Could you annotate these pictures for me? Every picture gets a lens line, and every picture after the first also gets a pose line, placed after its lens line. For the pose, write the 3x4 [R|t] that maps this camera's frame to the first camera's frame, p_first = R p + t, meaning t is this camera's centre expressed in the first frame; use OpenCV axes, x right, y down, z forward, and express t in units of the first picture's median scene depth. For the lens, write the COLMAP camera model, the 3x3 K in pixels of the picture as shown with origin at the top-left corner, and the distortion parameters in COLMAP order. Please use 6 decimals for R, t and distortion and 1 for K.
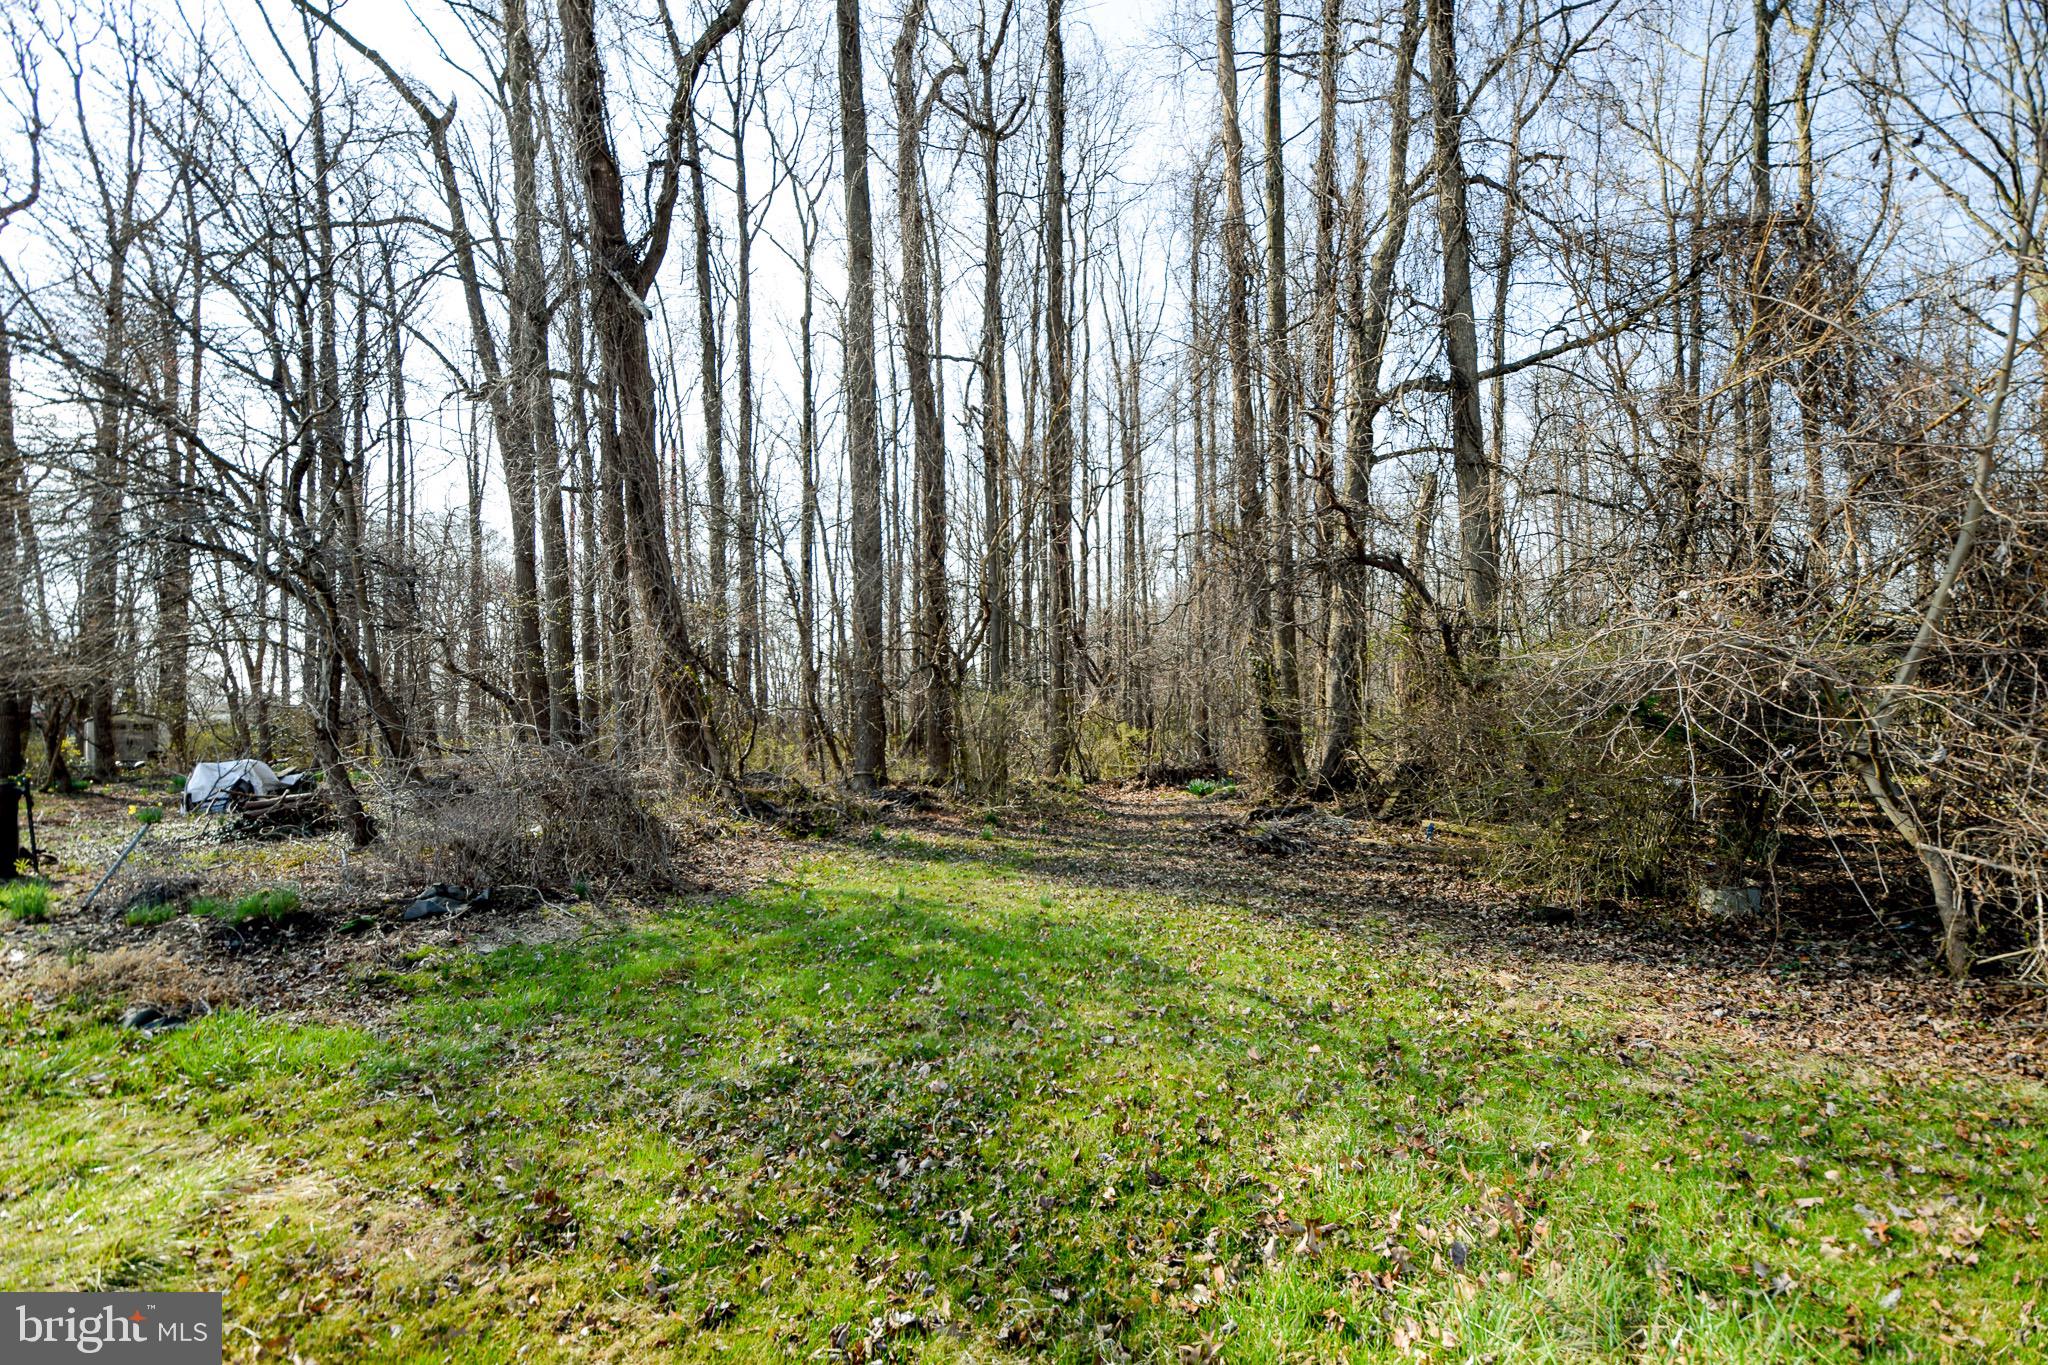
lens RADIAL K [[866.7, 0, 1024.0], [0, 866.7, 682.5], [0, 0, 1]] dist [-0.001913, -0.010486]
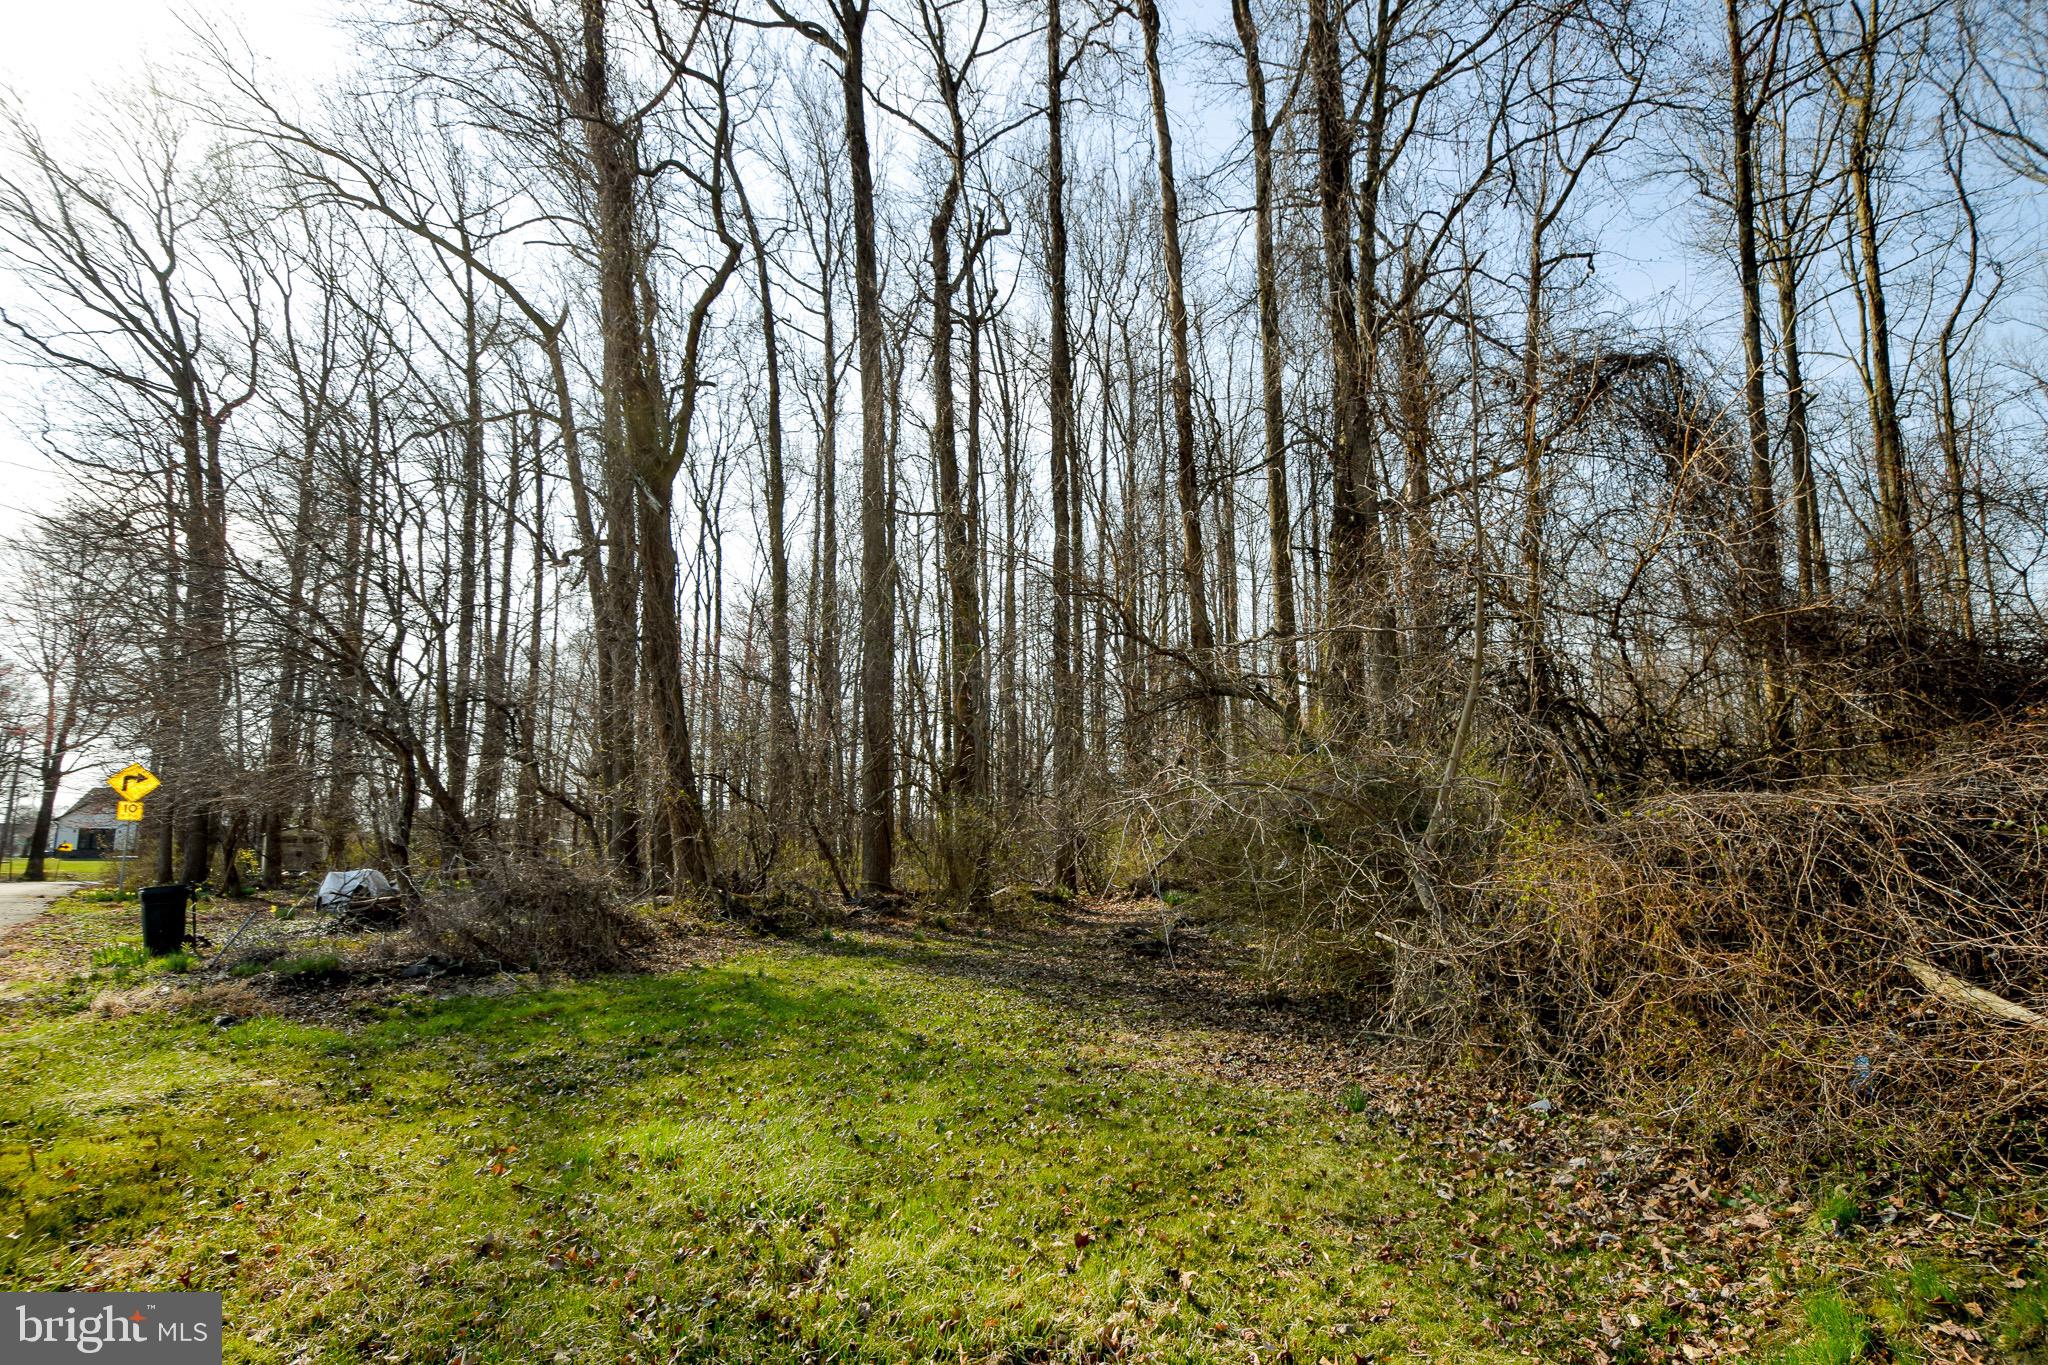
lens RADIAL K [[929.1, 0, 1024.0], [0, 929.1, 682.5], [0, 0, 1]] dist [0.000684, -0.013829]
pose [[0.987427, -0.029361, -0.155328, 0.287666], [0.011599, 0.993408, -0.114046, -0.015078], [0.157652, 0.110810, 0.981258, -0.210934]]
